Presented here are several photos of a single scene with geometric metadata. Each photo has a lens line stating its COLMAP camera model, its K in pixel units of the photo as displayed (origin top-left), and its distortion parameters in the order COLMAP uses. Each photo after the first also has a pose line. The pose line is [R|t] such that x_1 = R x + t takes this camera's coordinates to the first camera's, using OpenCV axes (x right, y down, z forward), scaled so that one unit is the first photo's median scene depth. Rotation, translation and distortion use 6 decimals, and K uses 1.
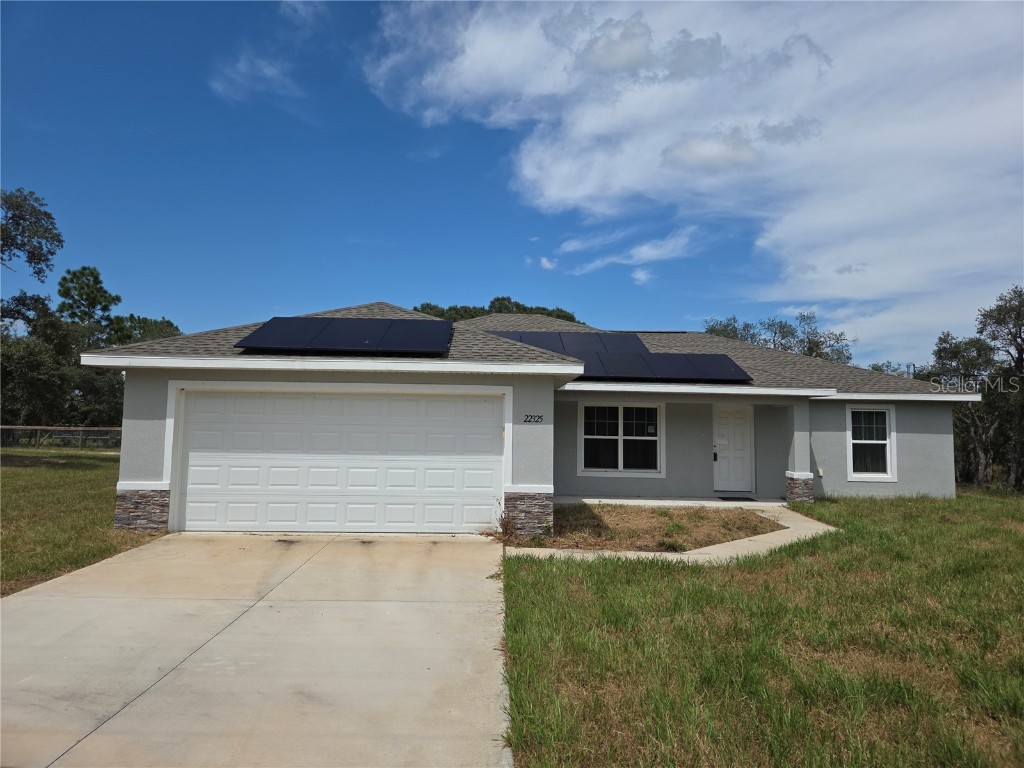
lens RADIAL K [[675.4, 0, 512.0], [0, 675.4, 384.0], [0, 0, 1]] dist [0.057487, -0.046153]
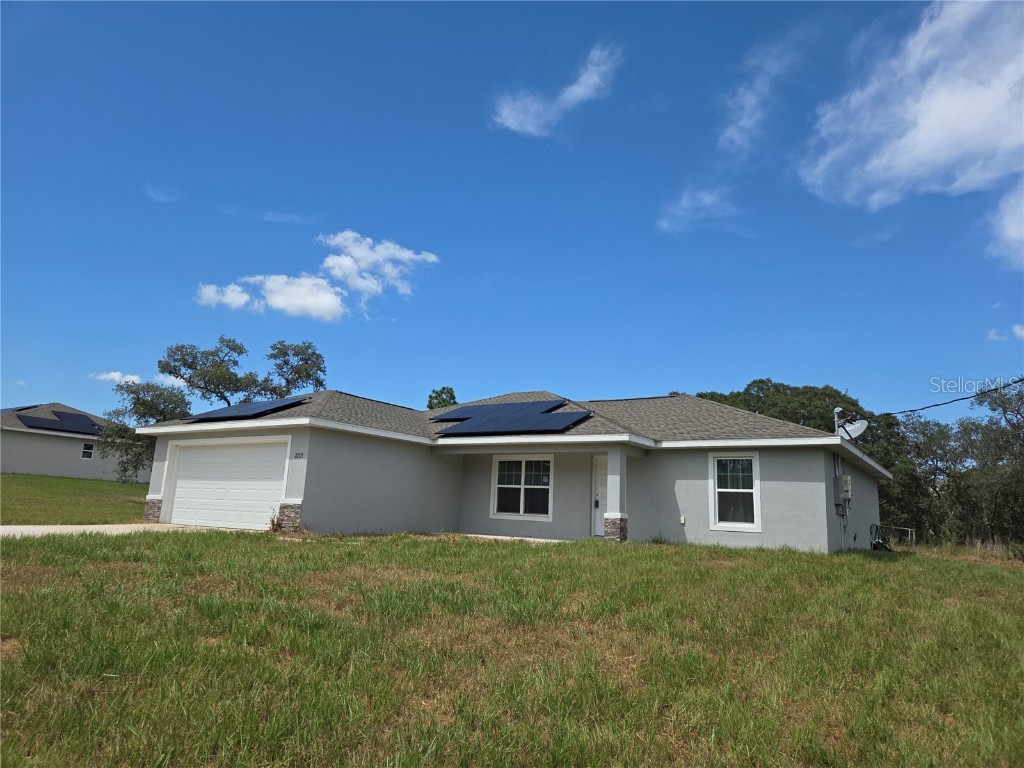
lens RADIAL K [[675.4, 0, 512.0], [0, 675.4, 384.0], [0, 0, 1]] dist [0.057487, -0.046153]
pose [[0.819082, -0.089773, -0.566609, 0.845368], [0.004946, 0.988748, -0.149506, 0.079476], [0.573655, 0.119655, 0.810310, 0.003445]]
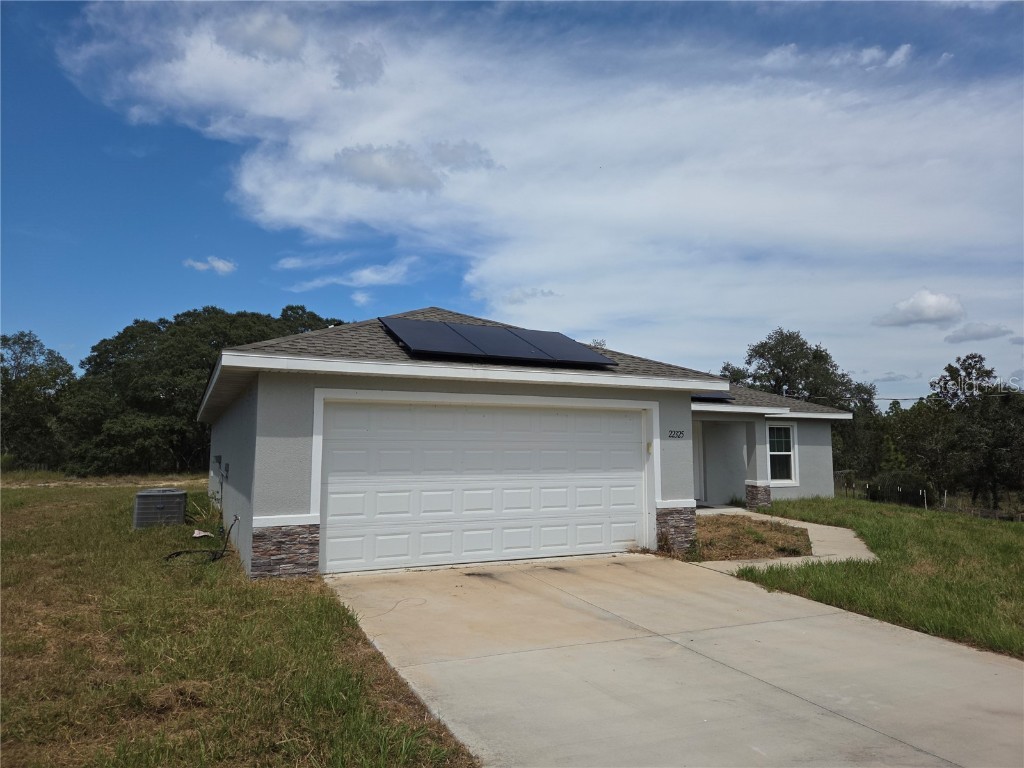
lens RADIAL K [[675.4, 0, 512.0], [0, 675.4, 384.0], [0, 0, 1]] dist [0.057487, -0.046153]
pose [[0.915980, 0.025032, 0.400442, -0.386499], [-0.014498, 0.999465, -0.029315, 0.006167], [-0.400962, 0.021047, 0.915853, 0.105315]]
